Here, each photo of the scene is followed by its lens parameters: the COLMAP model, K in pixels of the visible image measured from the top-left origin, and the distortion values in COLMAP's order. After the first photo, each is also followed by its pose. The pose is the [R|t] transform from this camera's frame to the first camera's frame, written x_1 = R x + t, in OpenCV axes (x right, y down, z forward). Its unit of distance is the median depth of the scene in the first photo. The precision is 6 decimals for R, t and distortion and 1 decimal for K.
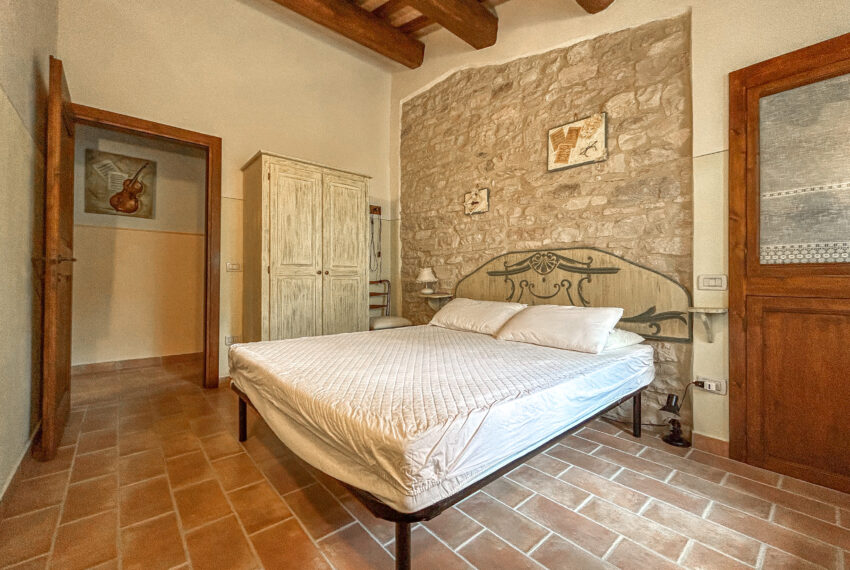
lens RADIAL K [[352.1, 0, 425.0], [0, 352.1, 285.0], [0, 0, 1]] dist [-0.000415, 0.000028]
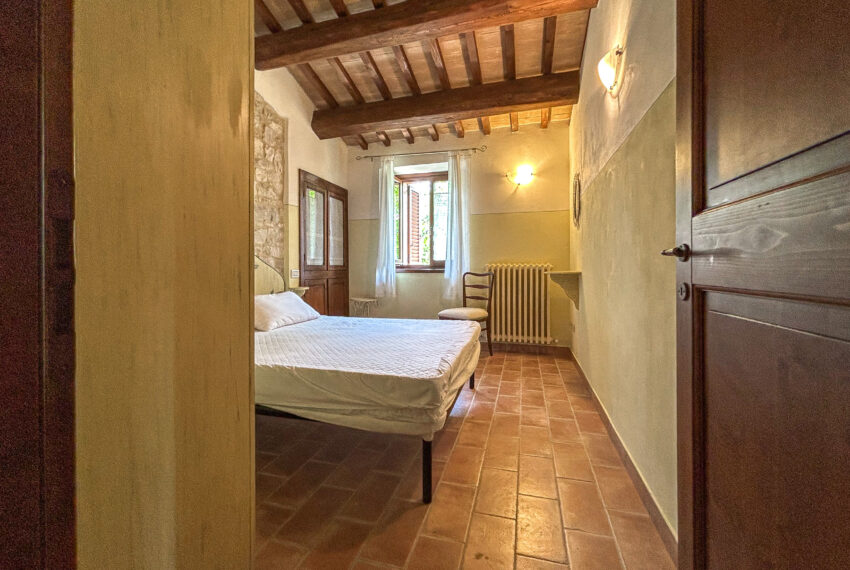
lens RADIAL K [[352.1, 0, 425.0], [0, 352.1, 285.0], [0, 0, 1]] dist [-0.000415, 0.000028]
pose [[-0.543817, -0.046095, 0.837937, -1.066574], [0.013155, 0.997899, 0.063433, -0.054400], [-0.839101, 0.045519, -0.542068, 1.327001]]
